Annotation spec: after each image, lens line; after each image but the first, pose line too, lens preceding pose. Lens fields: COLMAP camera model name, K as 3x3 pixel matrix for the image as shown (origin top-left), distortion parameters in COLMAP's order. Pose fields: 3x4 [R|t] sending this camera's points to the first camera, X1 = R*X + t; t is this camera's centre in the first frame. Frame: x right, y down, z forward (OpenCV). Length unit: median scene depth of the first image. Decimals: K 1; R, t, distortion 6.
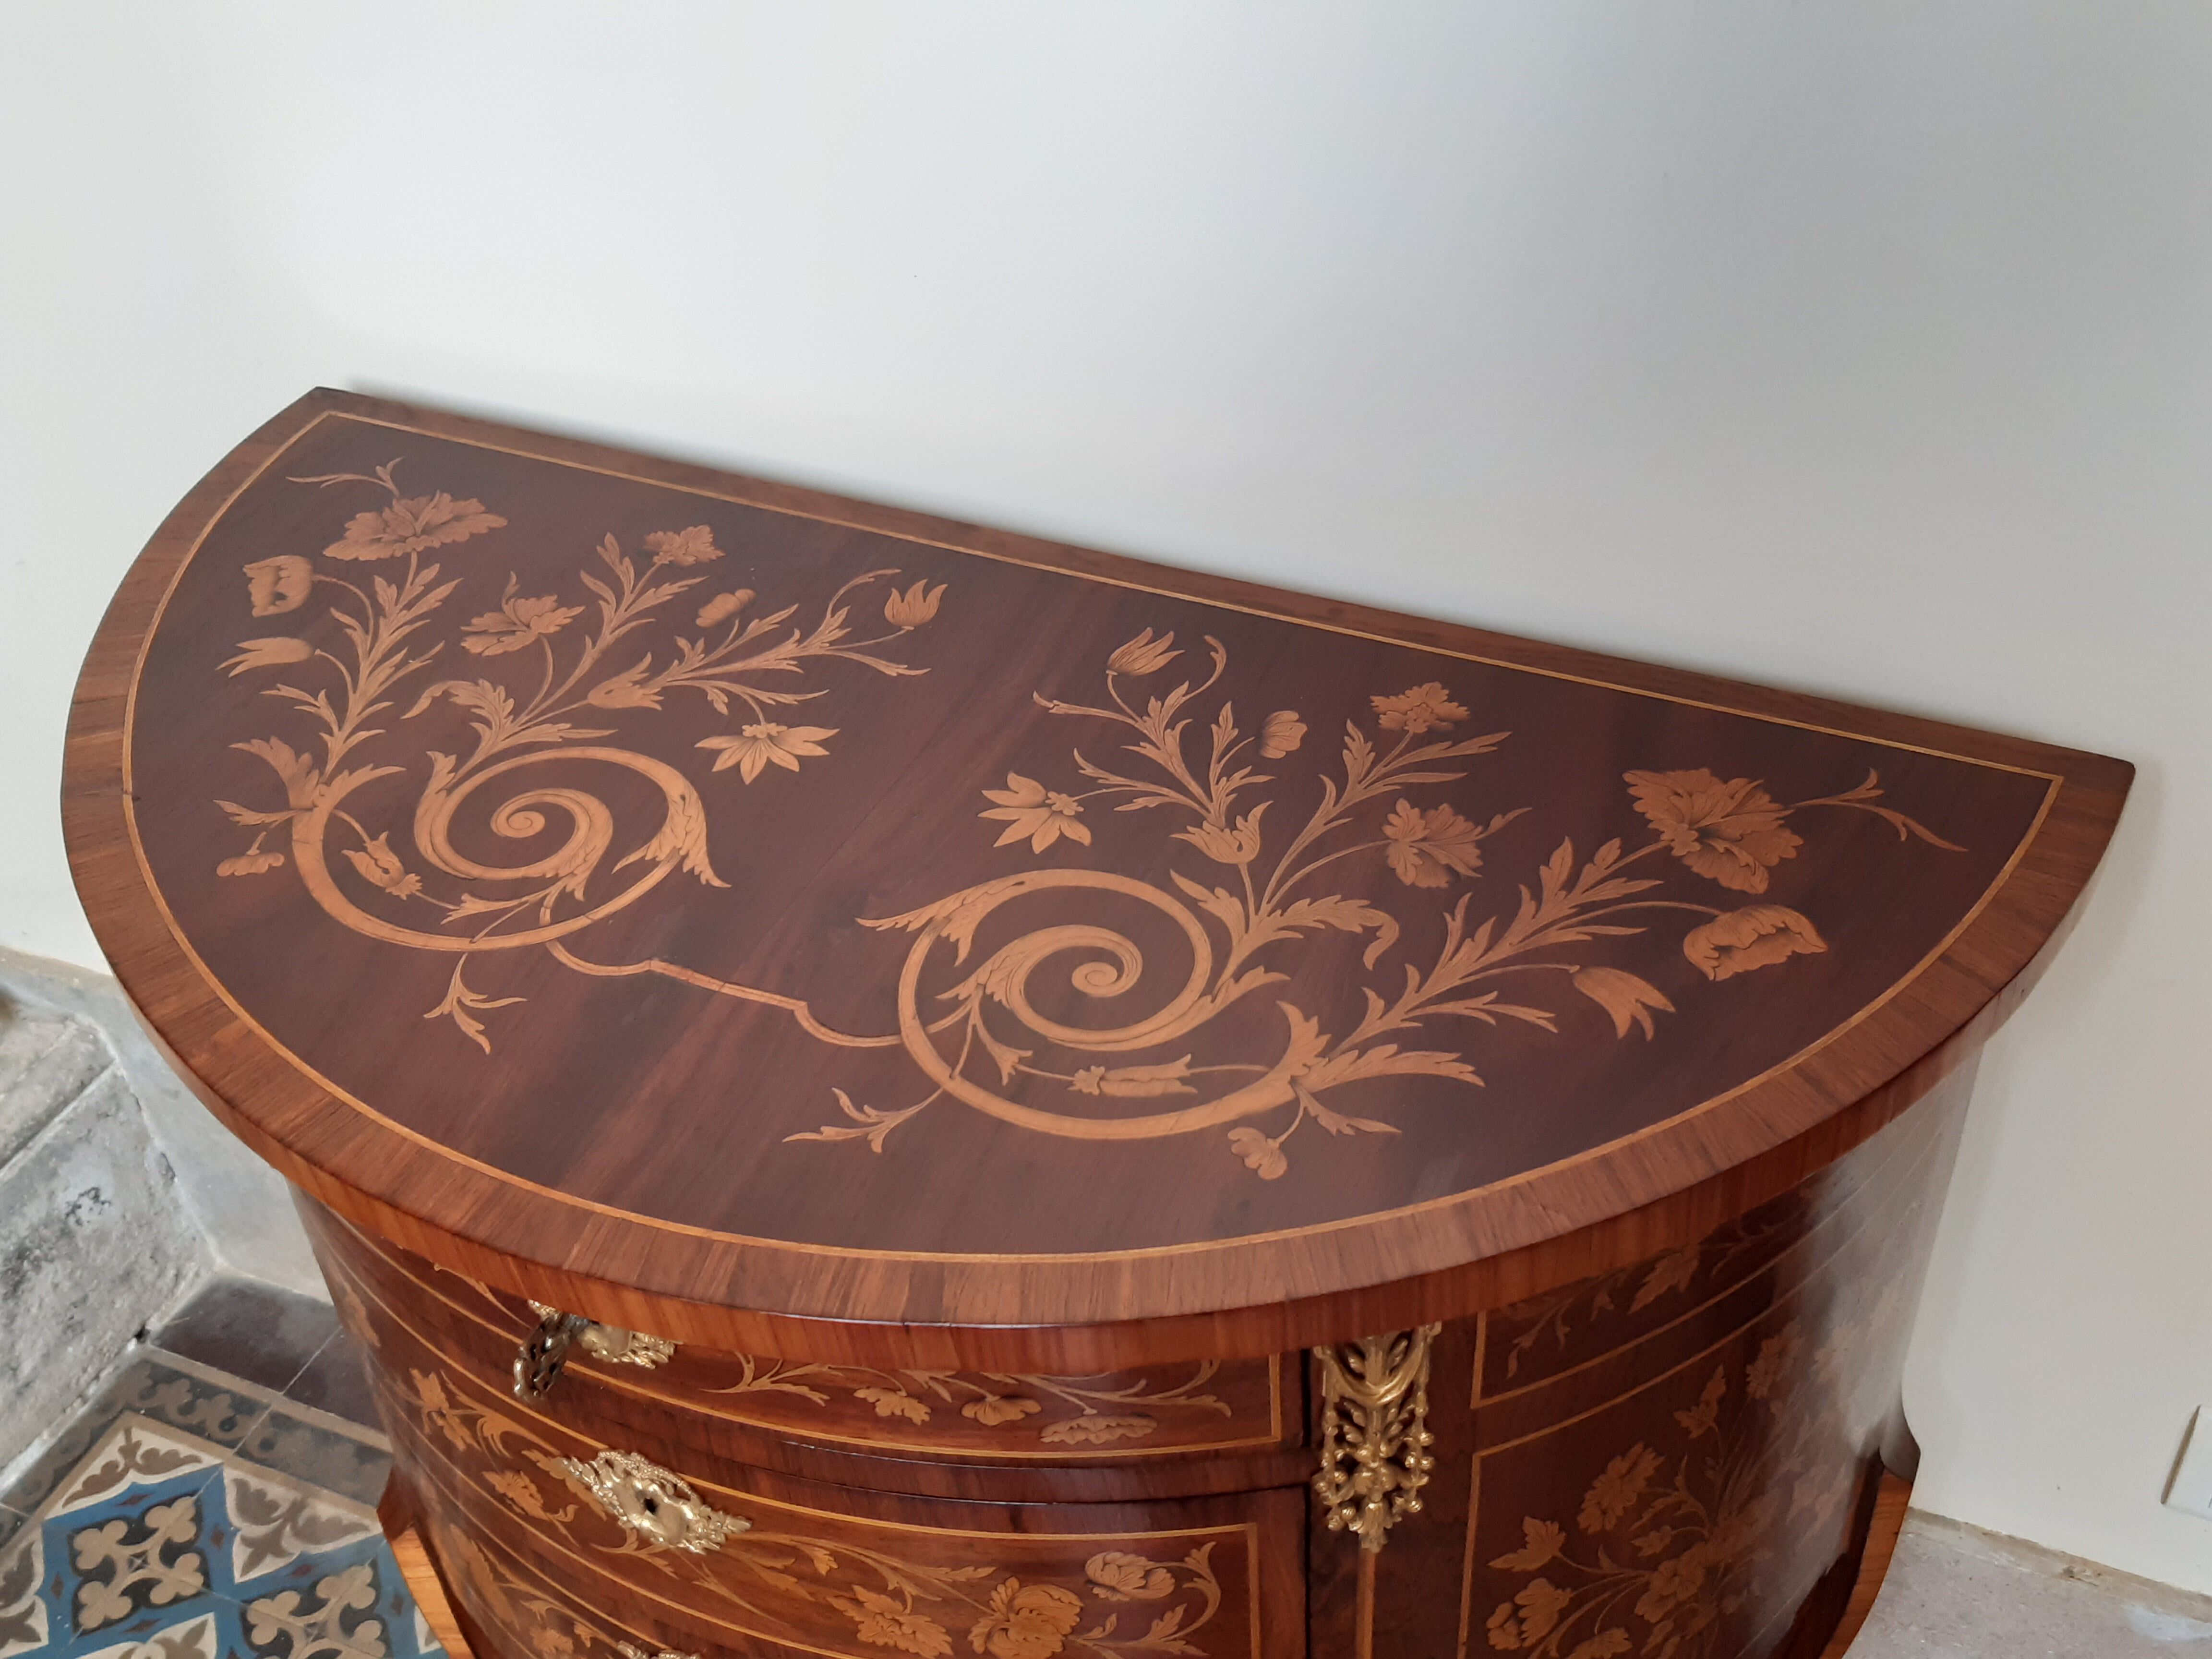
lens RADIAL K [[2305.3, 0, 1140.6], [0, 2305.3, 874.8], [0, 0, 1]] dist [0.185565, -0.560549]
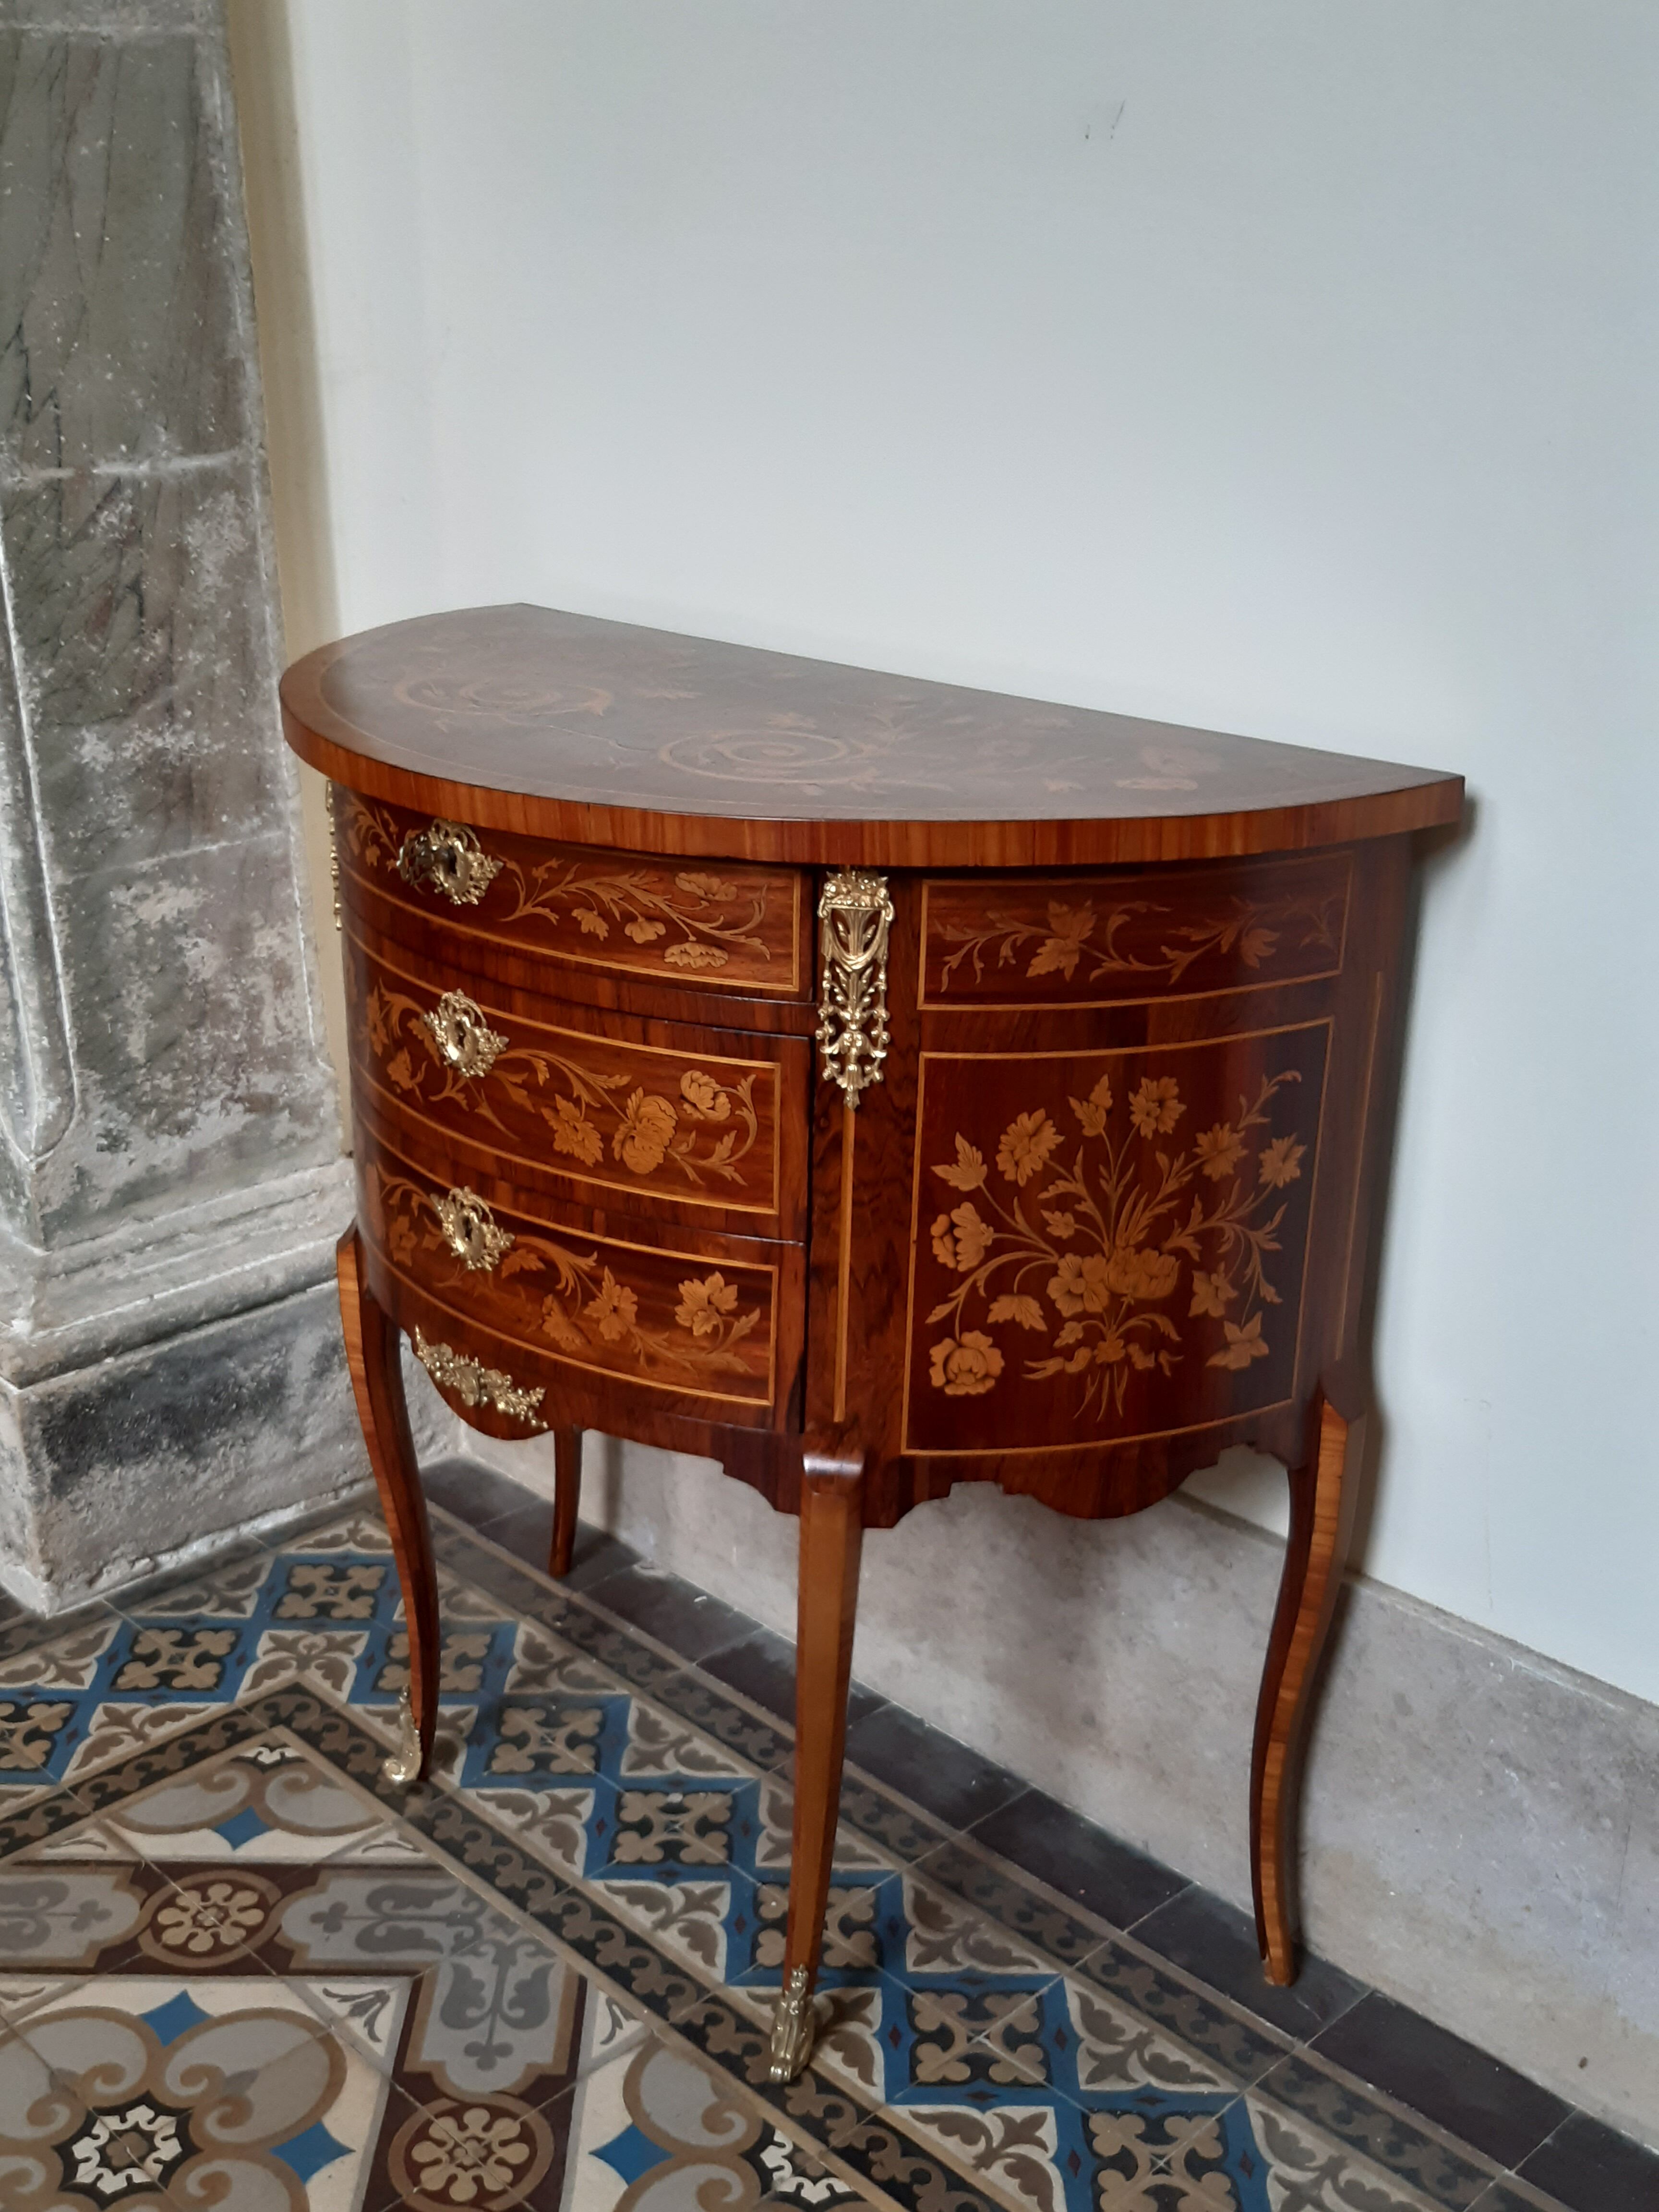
lens RADIAL K [[2344.8, 0, 822.0], [0, 2344.8, 1141.9], [0, 0, 1]] dist [0.172411, -0.473650]
pose [[0.938911, 0.182723, -0.291648, 0.546328], [-0.264937, 0.924629, -0.273623, 0.743810], [0.219669, 0.334176, 0.916554, -0.468506]]
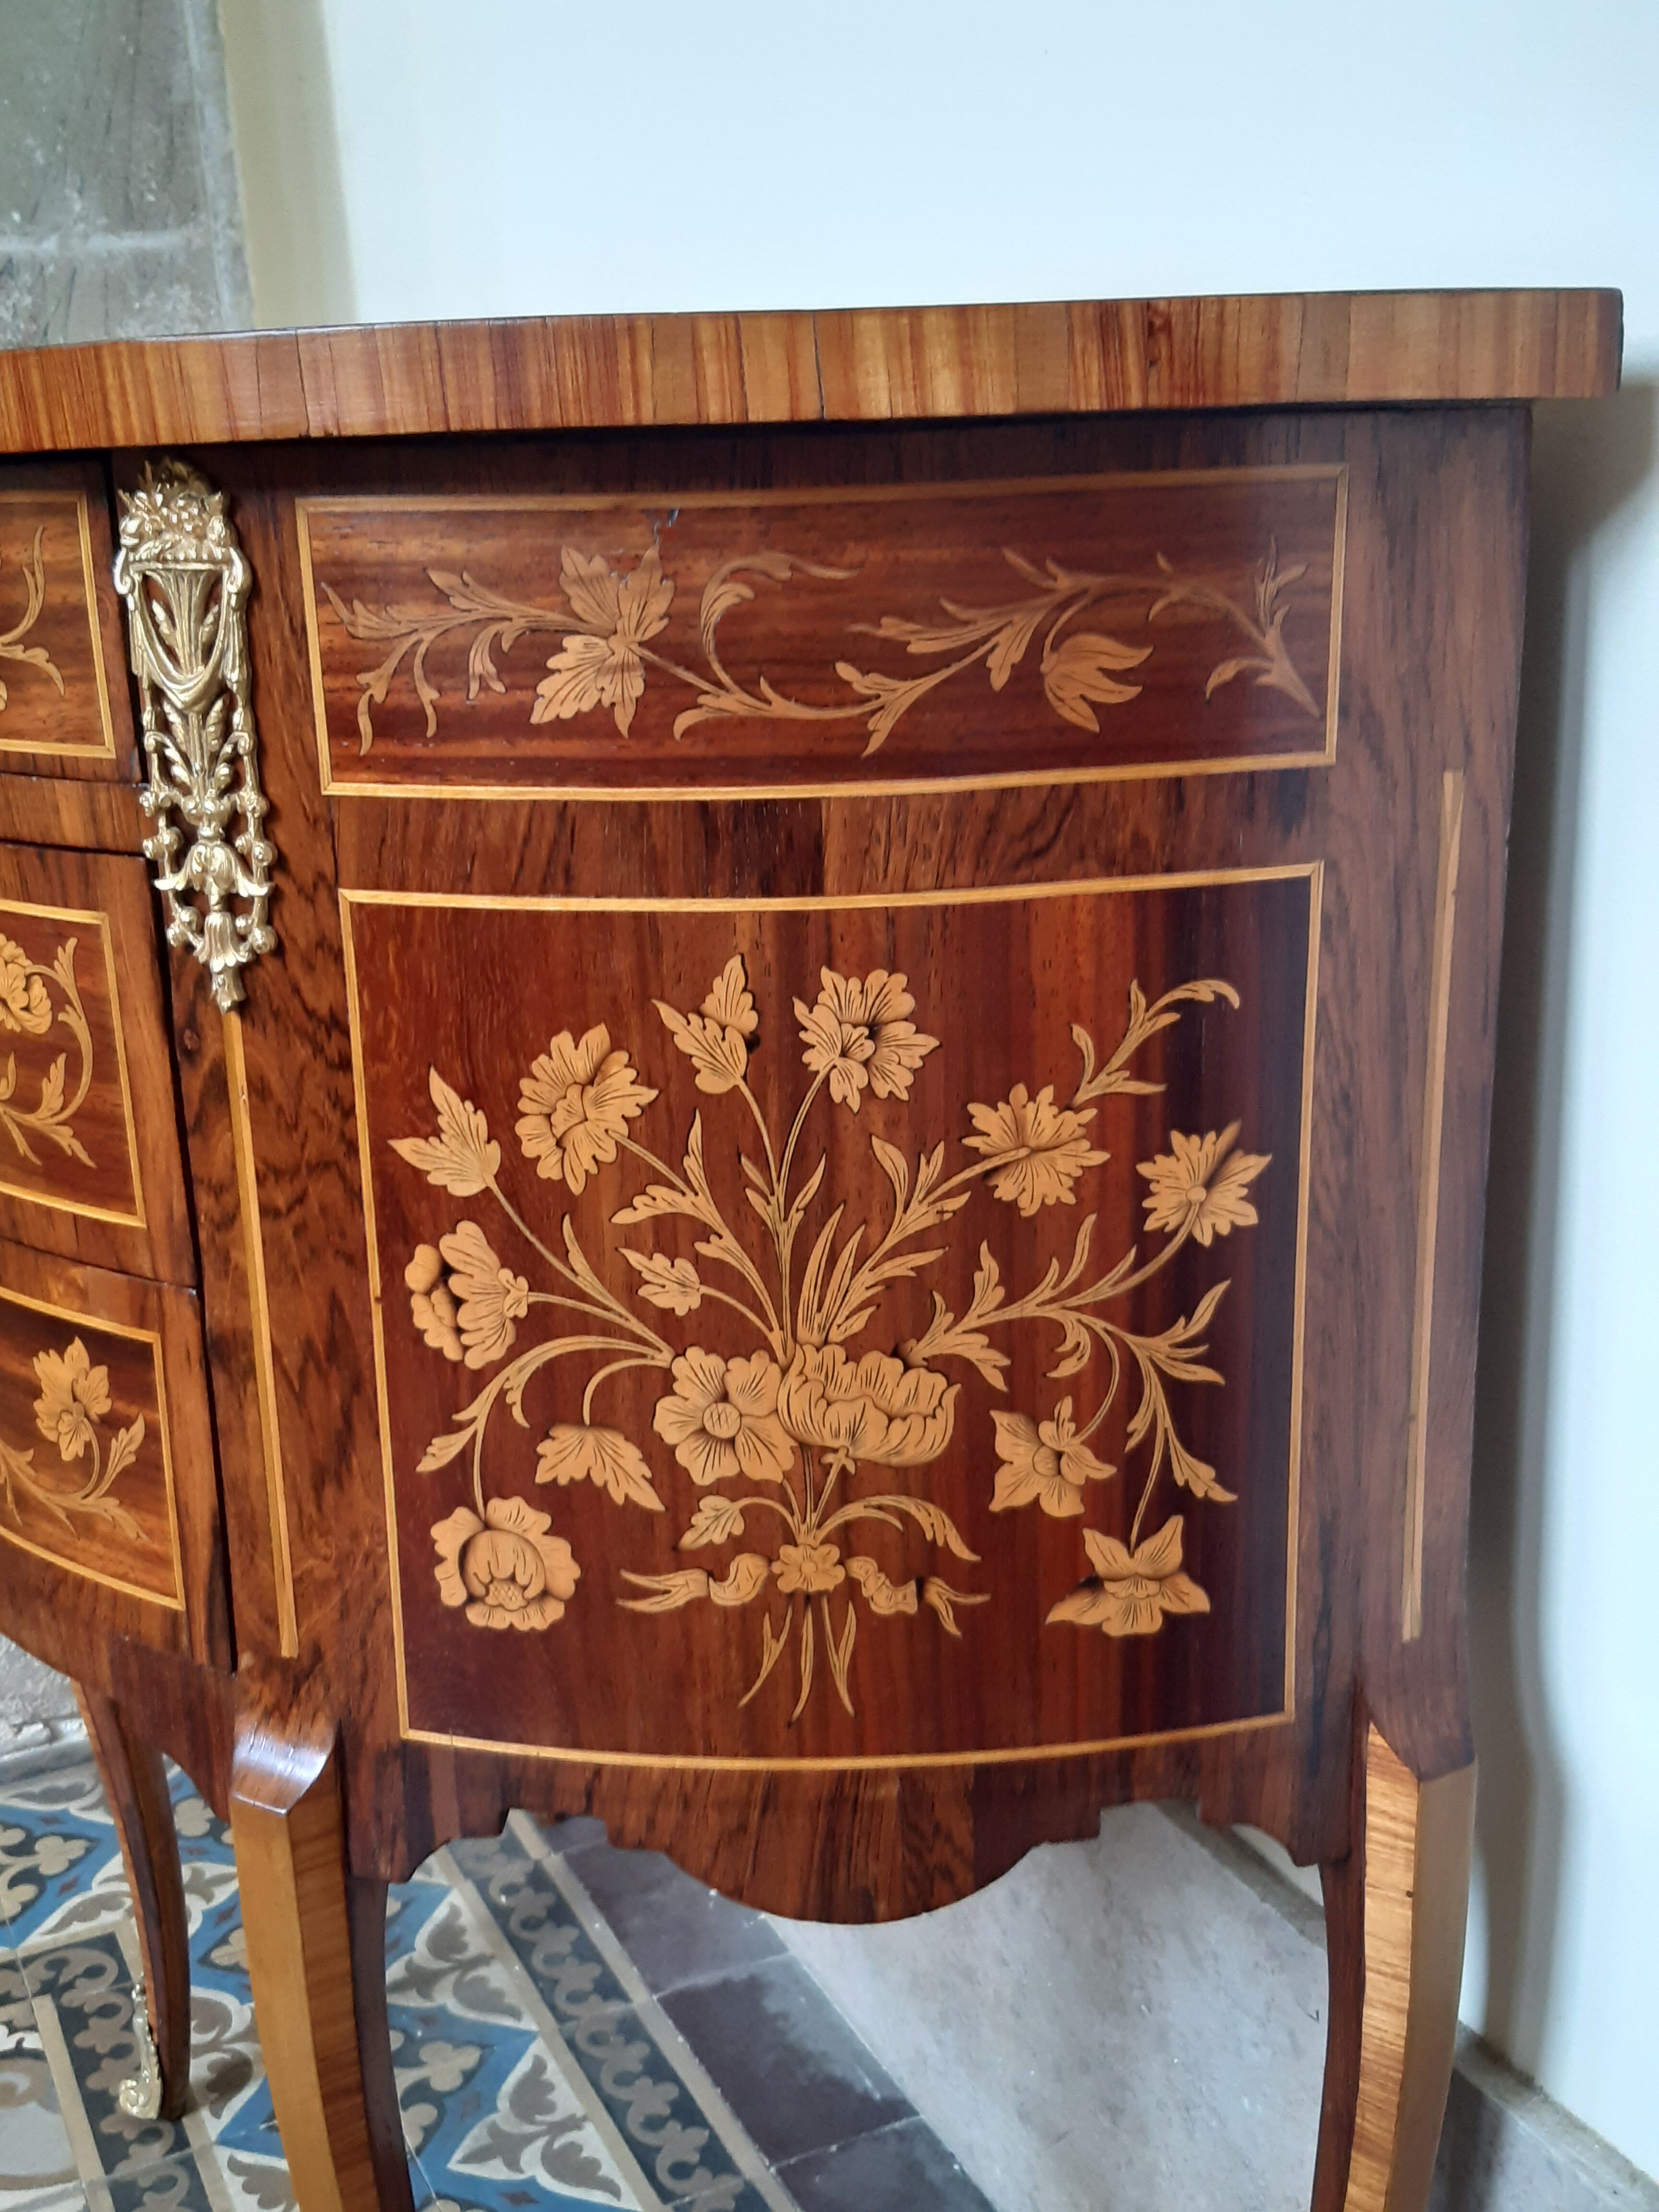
lens RADIAL K [[2344.8, 0, 822.0], [0, 2344.8, 1141.9], [0, 0, 1]] dist [0.172411, -0.473650]
pose [[0.786441, 0.204071, -0.582979, 0.711336], [-0.399663, 0.887754, -0.228389, 0.421080], [0.470935, 0.412610, 0.779726, 0.488922]]
